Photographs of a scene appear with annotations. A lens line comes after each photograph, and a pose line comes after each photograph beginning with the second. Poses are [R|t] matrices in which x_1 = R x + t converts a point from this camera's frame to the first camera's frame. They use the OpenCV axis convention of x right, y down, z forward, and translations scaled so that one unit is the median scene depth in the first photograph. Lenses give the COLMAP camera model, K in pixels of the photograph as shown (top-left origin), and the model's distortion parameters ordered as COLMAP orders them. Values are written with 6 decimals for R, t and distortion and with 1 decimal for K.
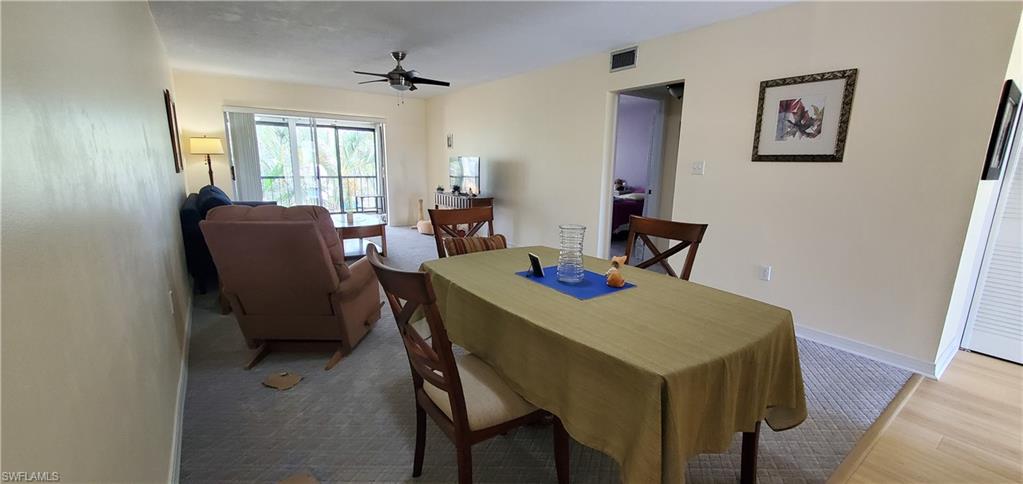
lens RADIAL K [[407.6, 0, 521.5], [0, 407.6, 247.9], [0, 0, 1]] dist [0.004069, -0.003501]
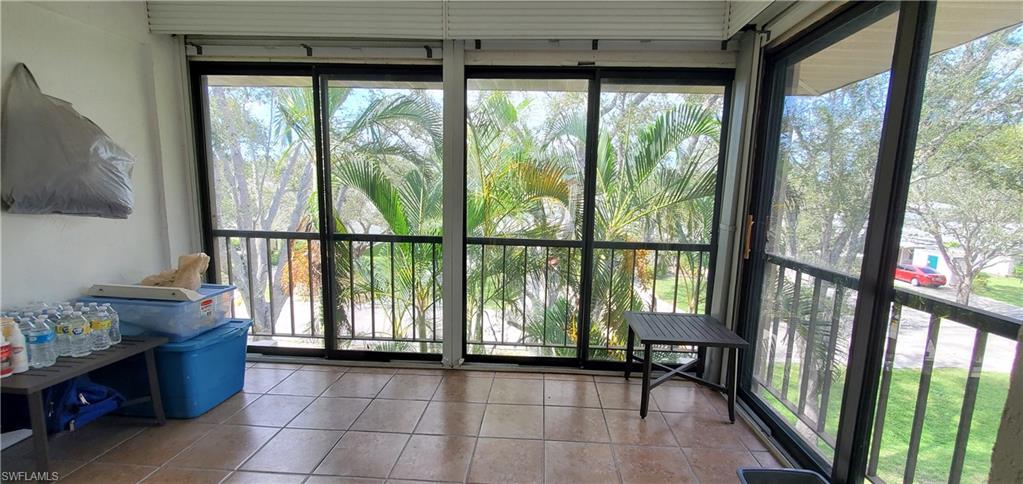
lens RADIAL K [[407.6, 0, 521.5], [0, 407.6, 247.9], [0, 0, 1]] dist [0.004069, -0.003501]
pose [[0.761729, 0.090451, -0.641550, -0.288155], [-0.145919, 0.988717, -0.033856, -0.153493], [0.631250, 0.119403, 0.766333, 0.733599]]
